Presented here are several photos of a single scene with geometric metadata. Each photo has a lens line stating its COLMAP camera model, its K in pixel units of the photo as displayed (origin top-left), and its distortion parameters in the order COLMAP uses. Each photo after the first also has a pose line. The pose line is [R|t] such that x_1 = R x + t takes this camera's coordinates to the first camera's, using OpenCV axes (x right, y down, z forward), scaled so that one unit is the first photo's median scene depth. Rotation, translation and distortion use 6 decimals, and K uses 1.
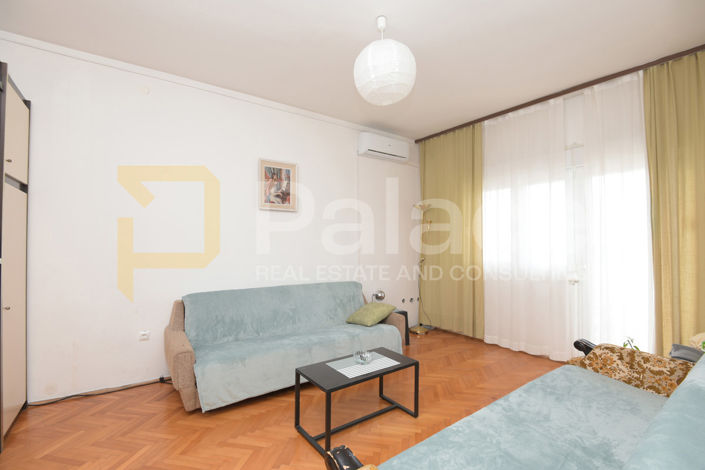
lens RADIAL K [[335.0, 0, 351.6], [0, 335.0, 235.0], [0, 0, 1]] dist [-0.010443, -0.004377]
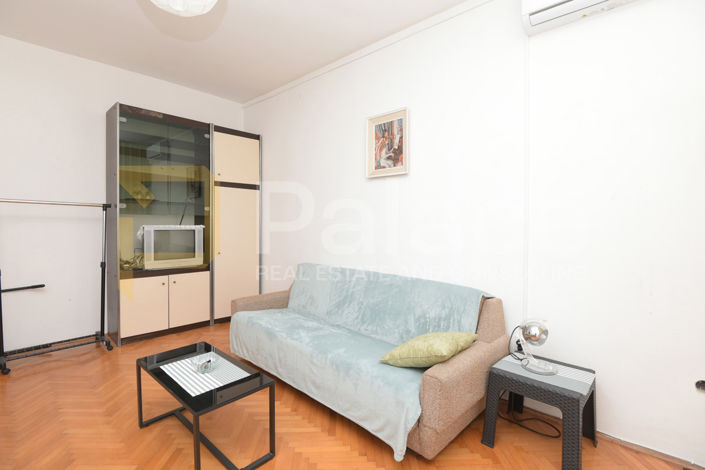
lens RADIAL K [[335.0, 0, 351.8], [0, 335.0, 232.7], [0, 0, 1]] dist [-0.010443, -0.004377]
pose [[0.173854, 0.024534, -0.984466, 0.537130], [0.016255, 0.999482, 0.027779, 0.034772], [0.984637, -0.020832, 0.173365, 0.776469]]
